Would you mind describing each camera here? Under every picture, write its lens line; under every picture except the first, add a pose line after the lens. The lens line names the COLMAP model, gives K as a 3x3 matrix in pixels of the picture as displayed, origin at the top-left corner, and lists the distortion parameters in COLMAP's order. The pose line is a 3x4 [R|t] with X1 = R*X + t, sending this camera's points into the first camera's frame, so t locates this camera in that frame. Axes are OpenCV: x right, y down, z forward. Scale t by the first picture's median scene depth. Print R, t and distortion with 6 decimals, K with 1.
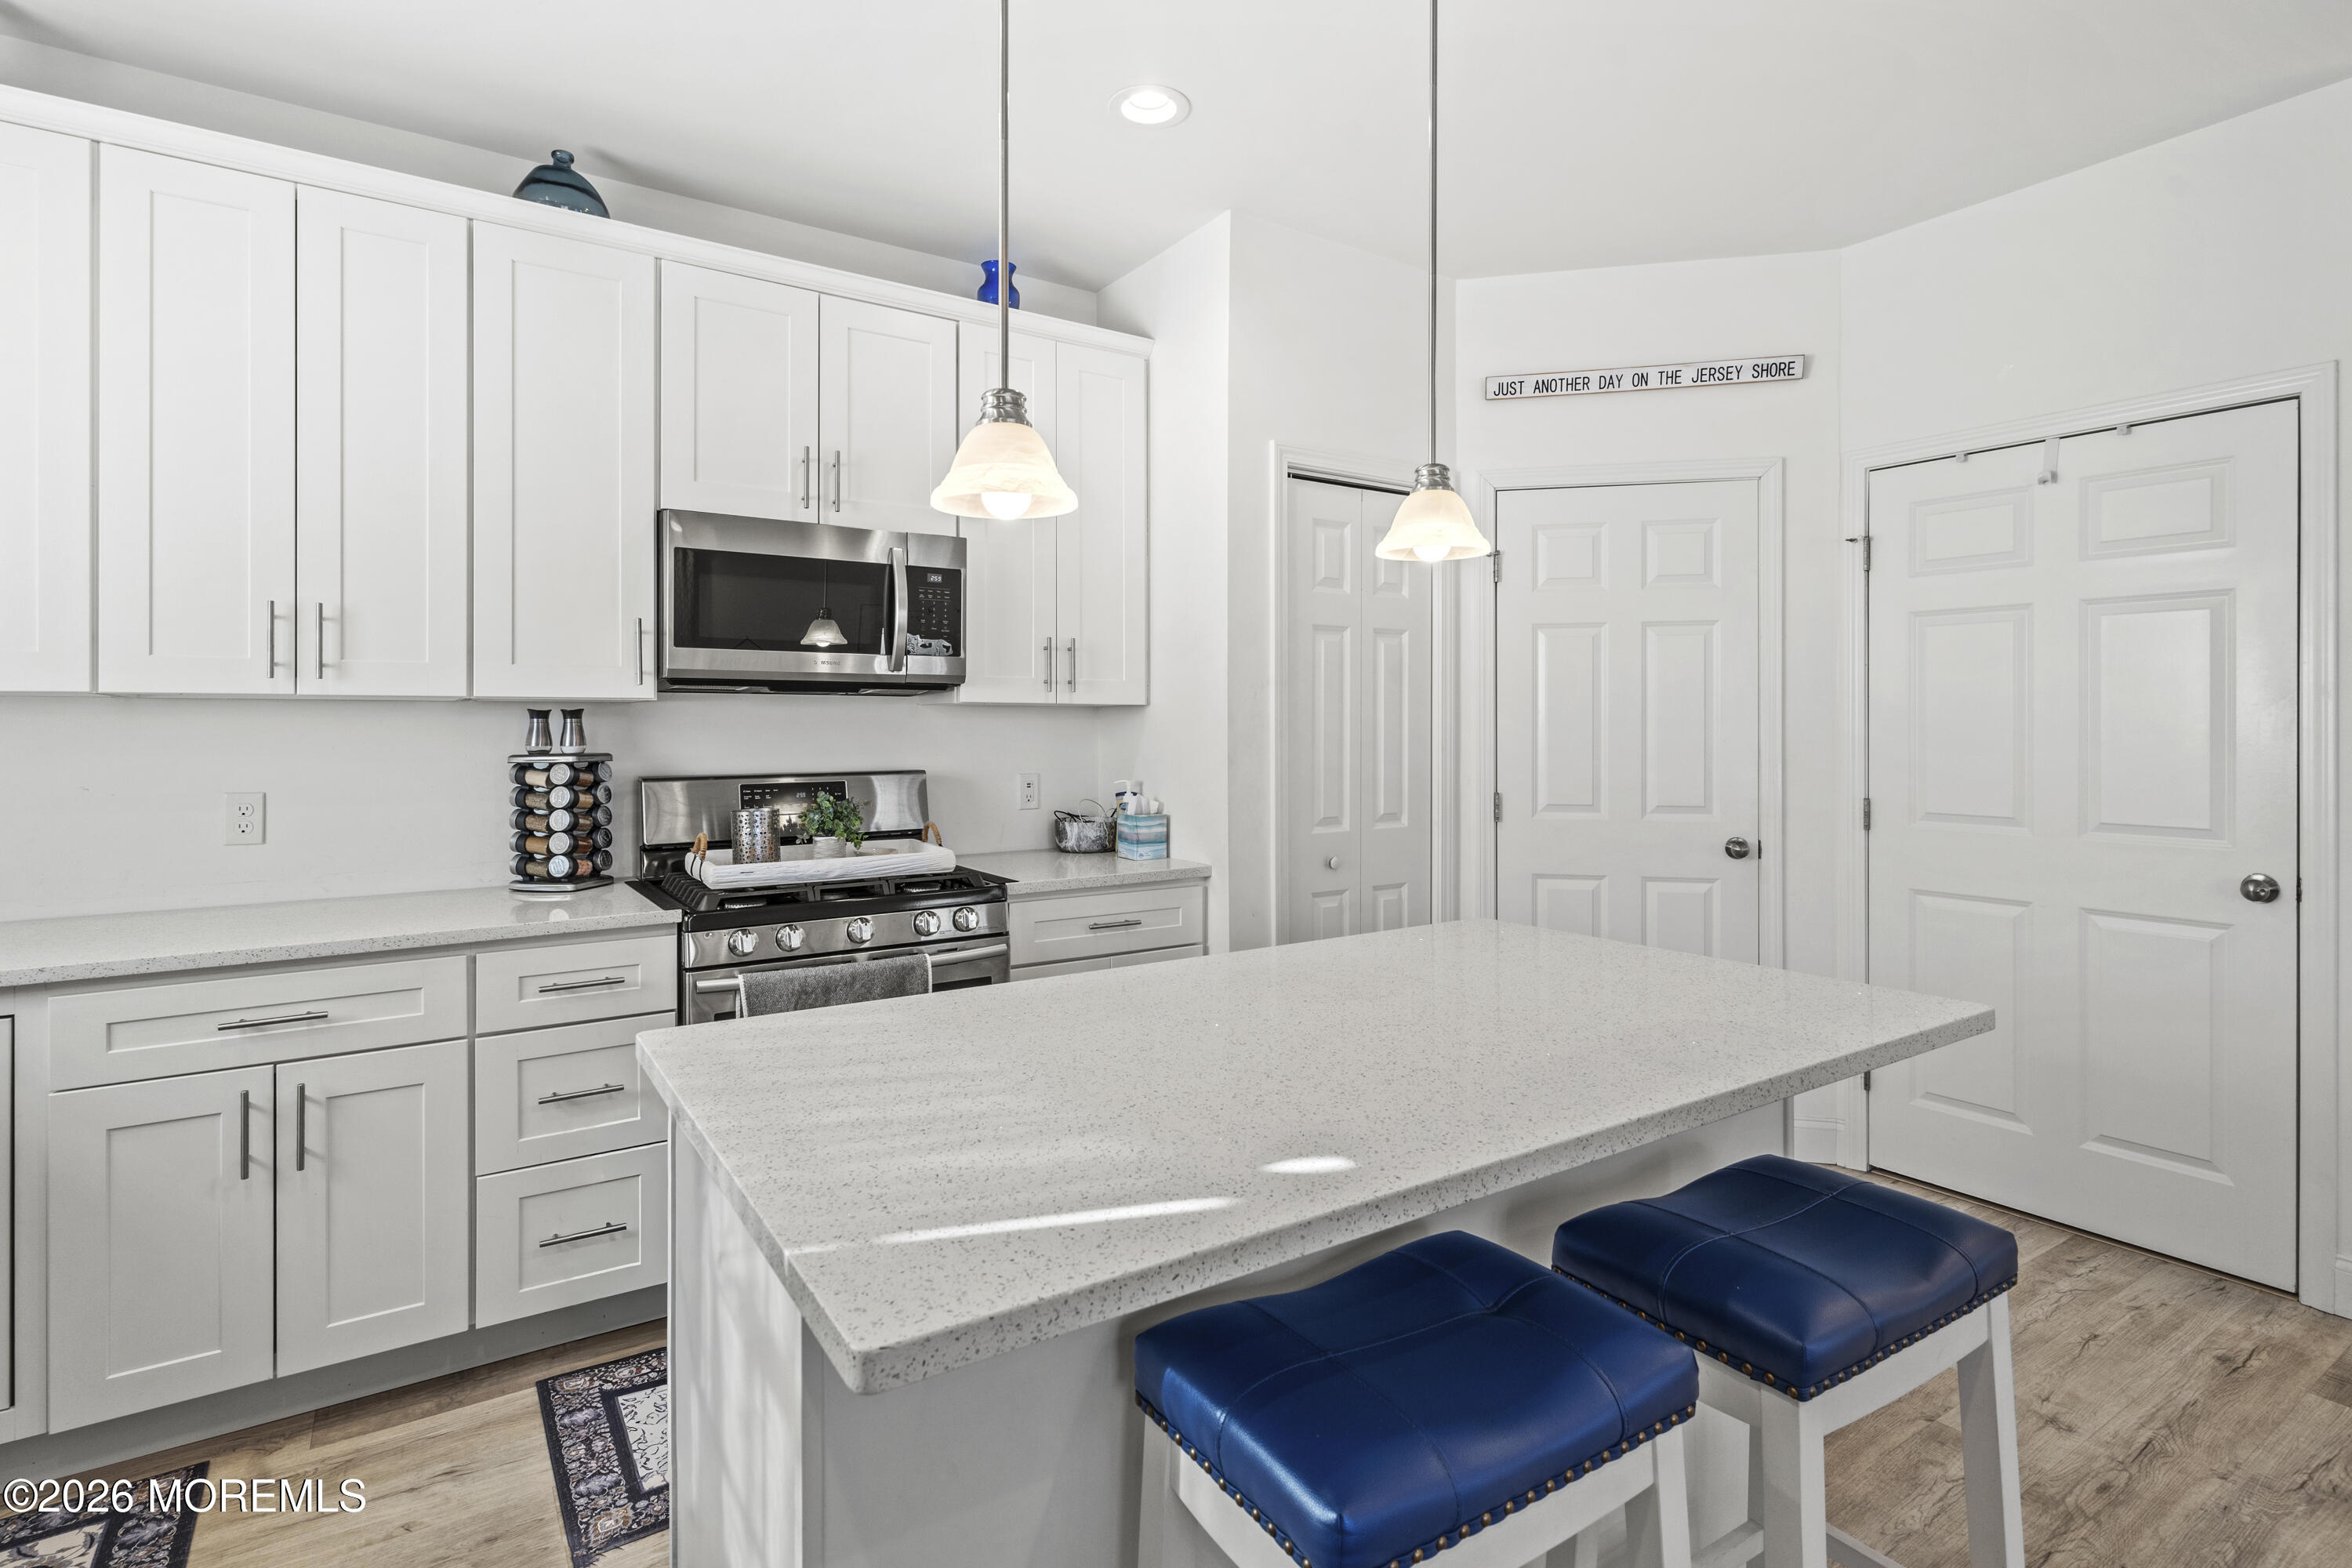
lens RADIAL K [[1148.5, 0, 1175.2], [0, 1148.5, 725.1], [0, 0, 1]] dist [0.001334, 0.000335]
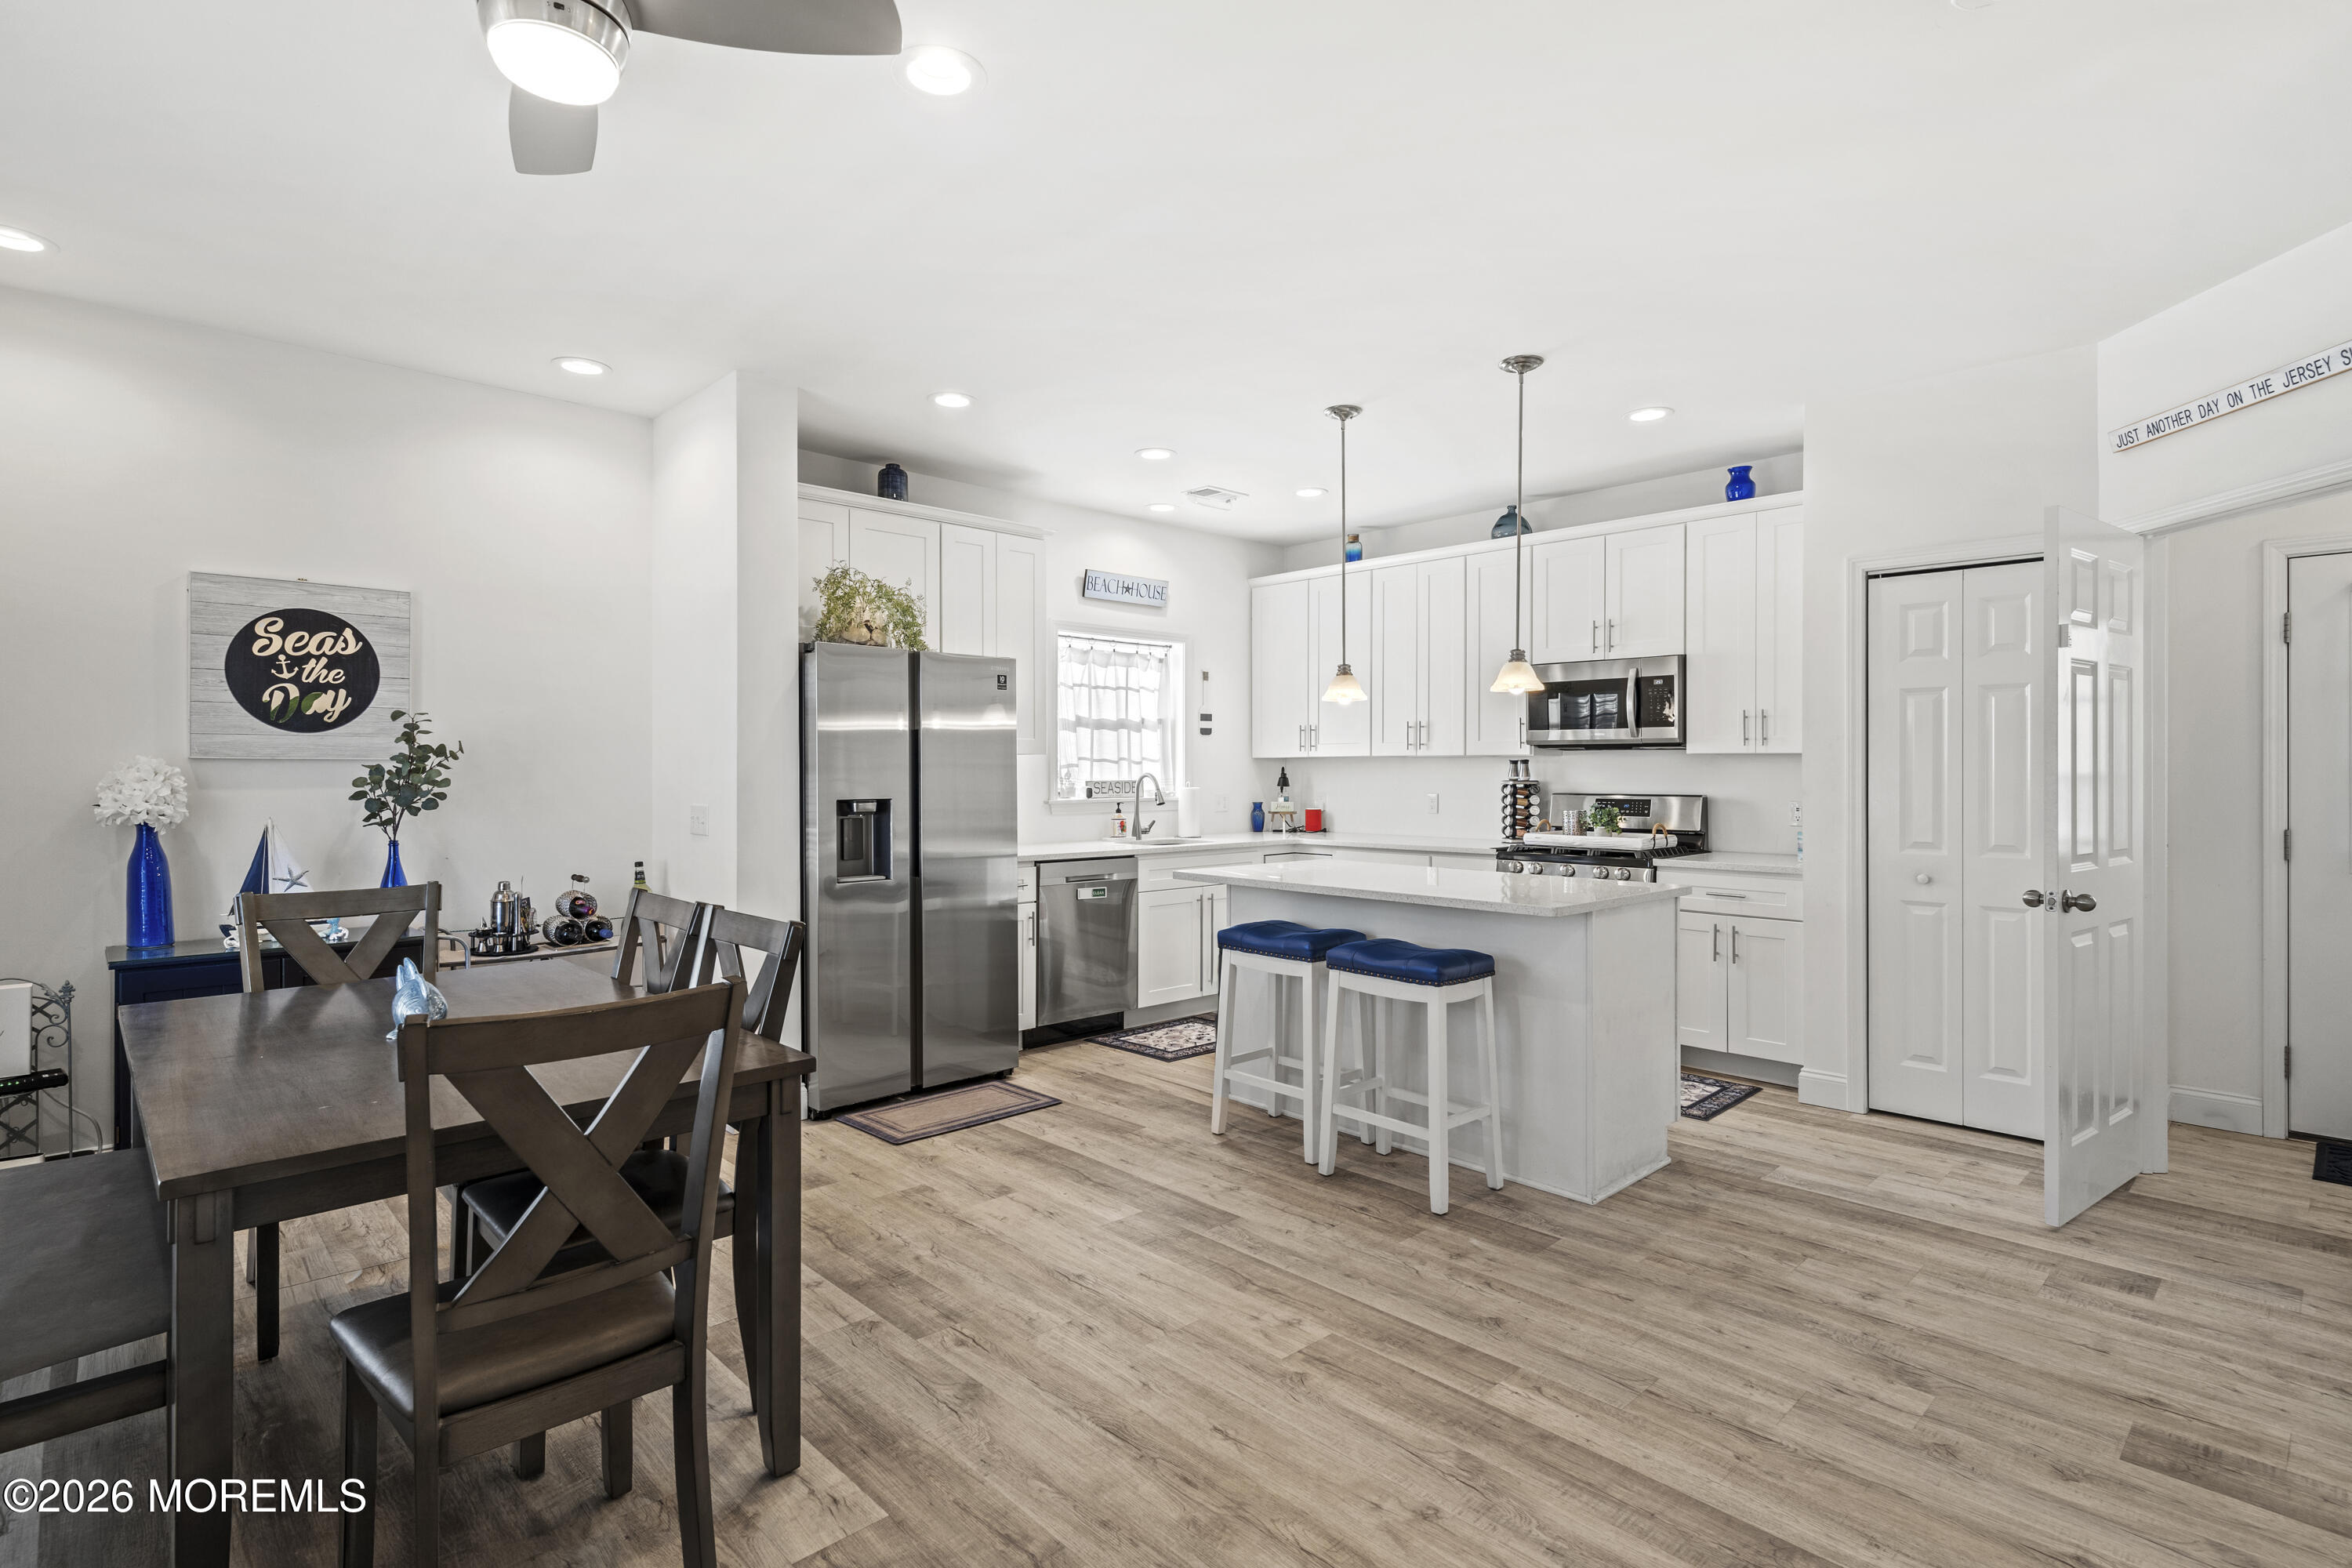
lens RADIAL K [[1138.0, 0, 1172.2], [0, 1138.0, 772.7], [0, 0, 1]] dist [0.001166, 0.000241]
pose [[0.173291, 0.006469, -0.984849, 1.423162], [0.000254, 0.999978, 0.006613, -0.003915], [0.984871, -0.001396, 0.173285, -0.013814]]
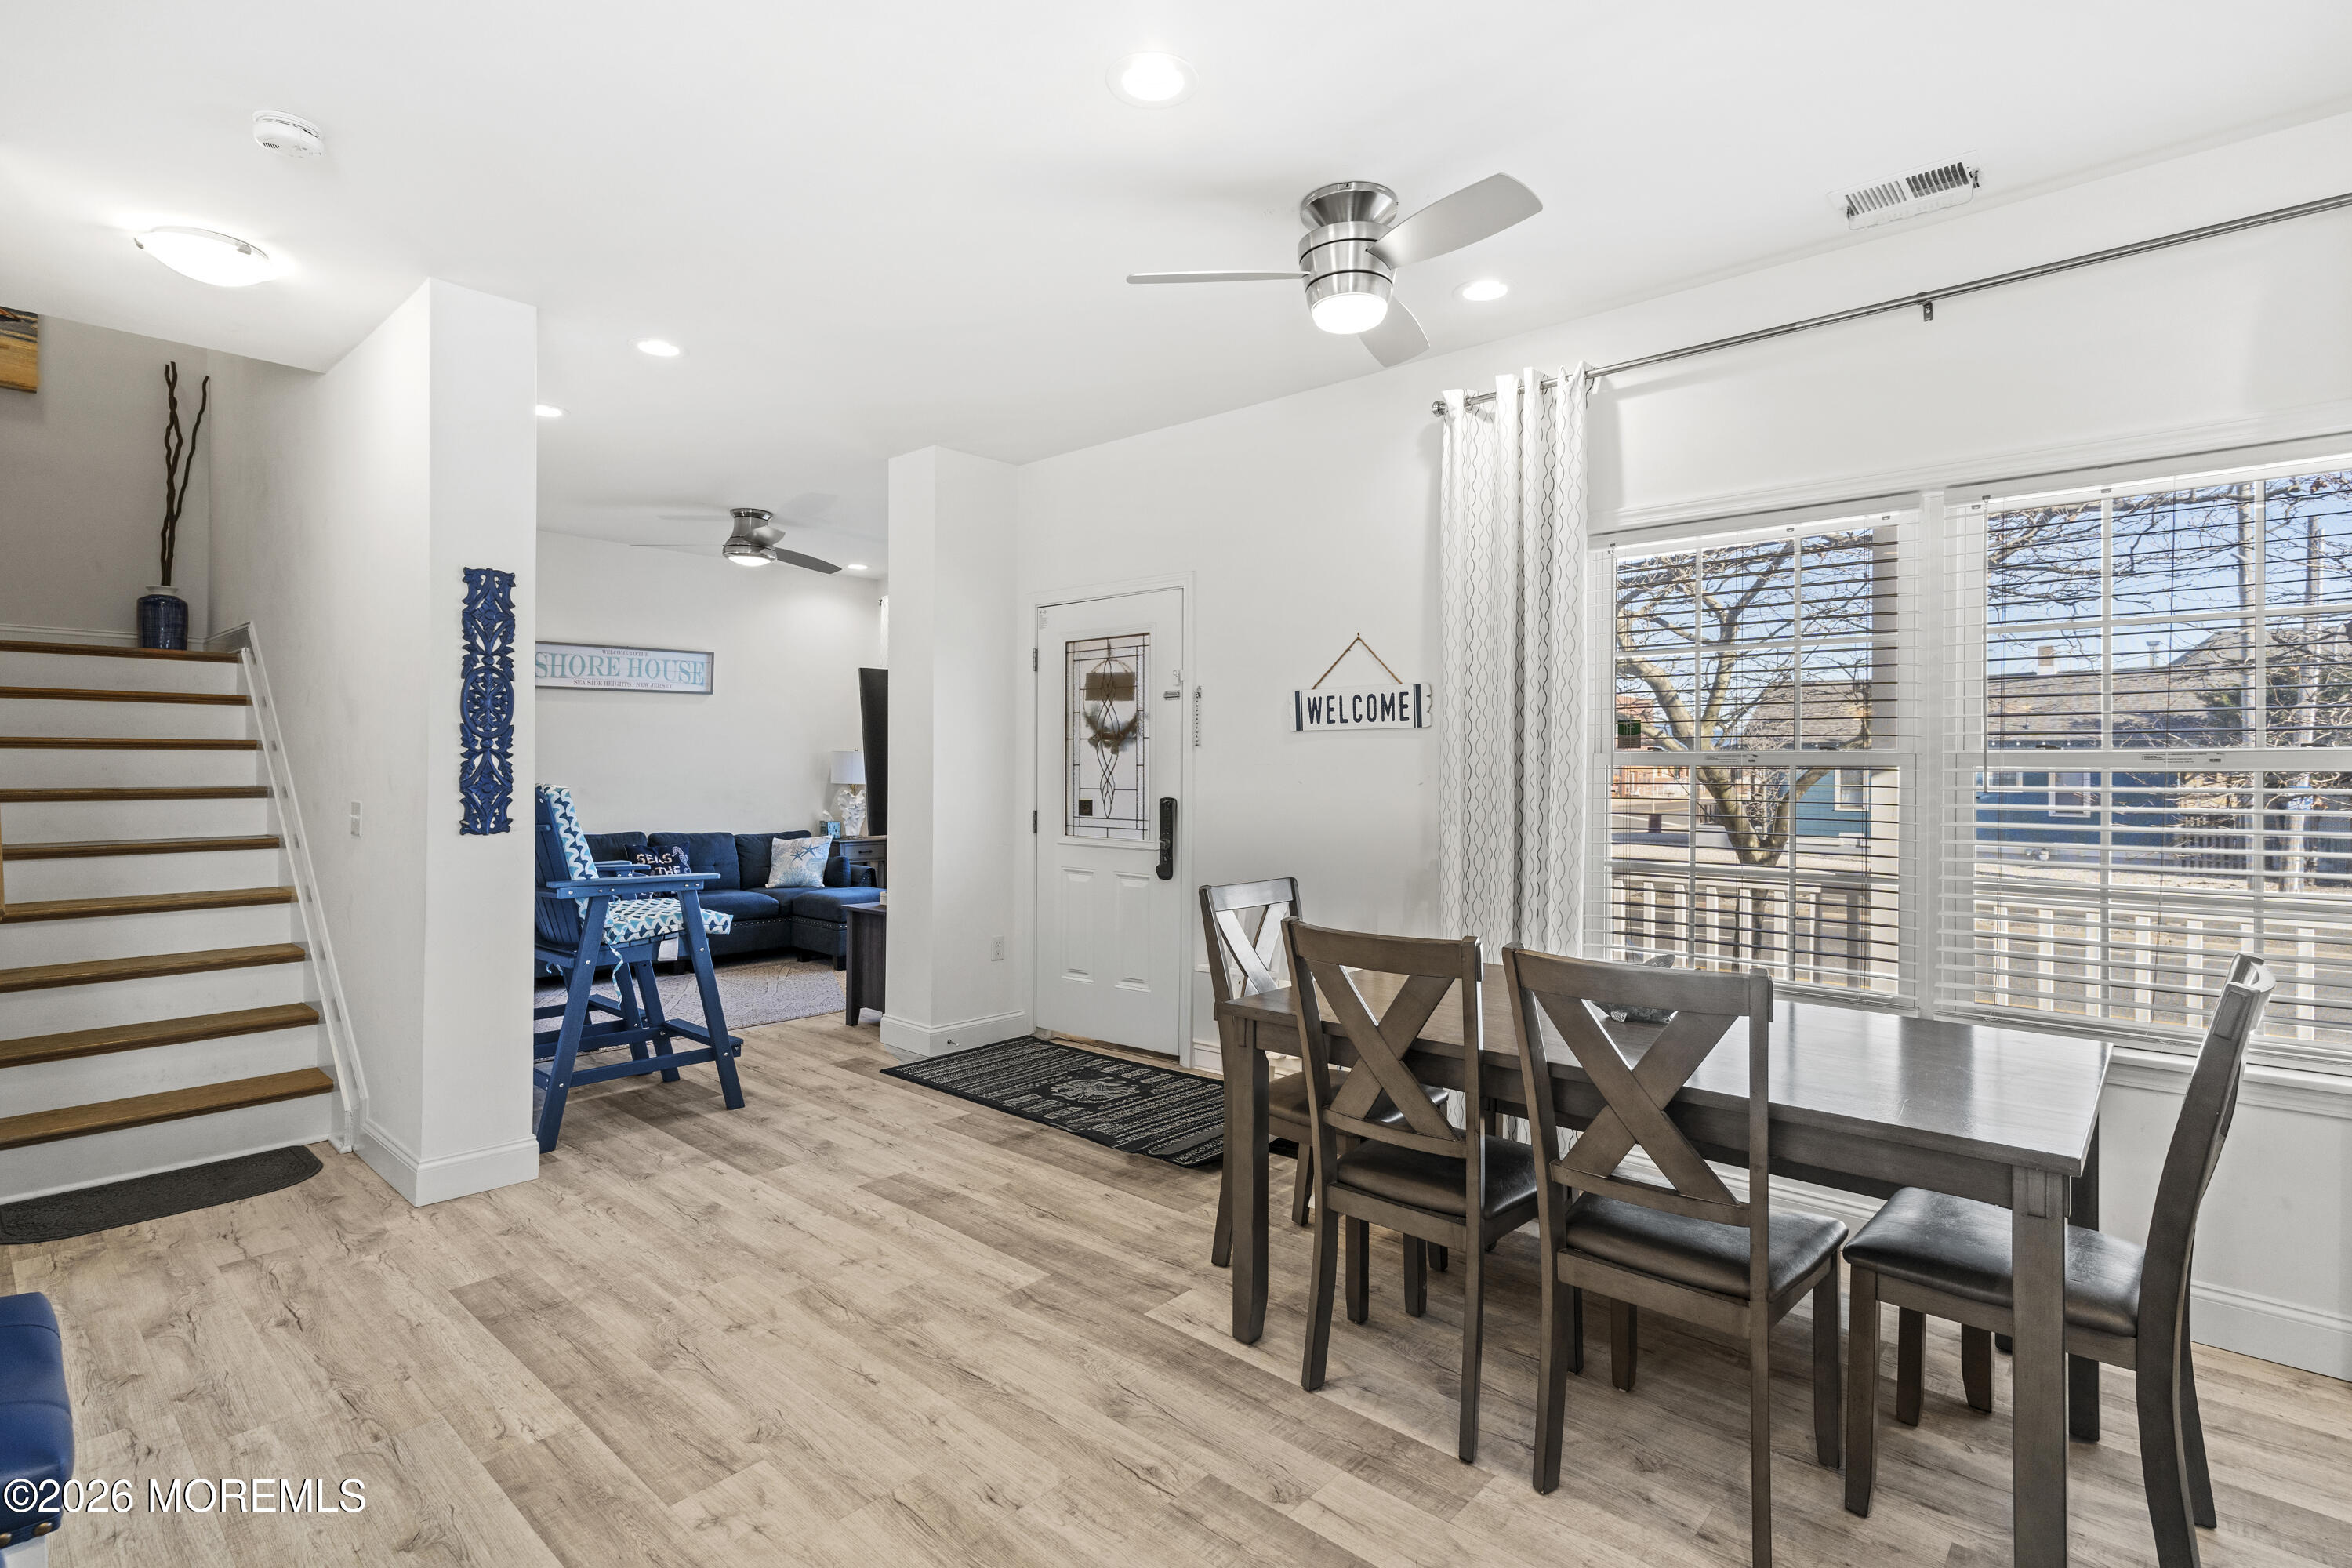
lens RADIAL K [[1133.1, 0, 1172.0], [0, 1133.1, 766.0], [0, 0, 1]] dist [0.002722, 0.000928]
pose [[-0.248150, 0.002909, 0.968717, -0.189144], [-0.006160, 0.999971, -0.004581, 0.002198], [-0.968702, -0.007104, -0.248125, 0.147564]]
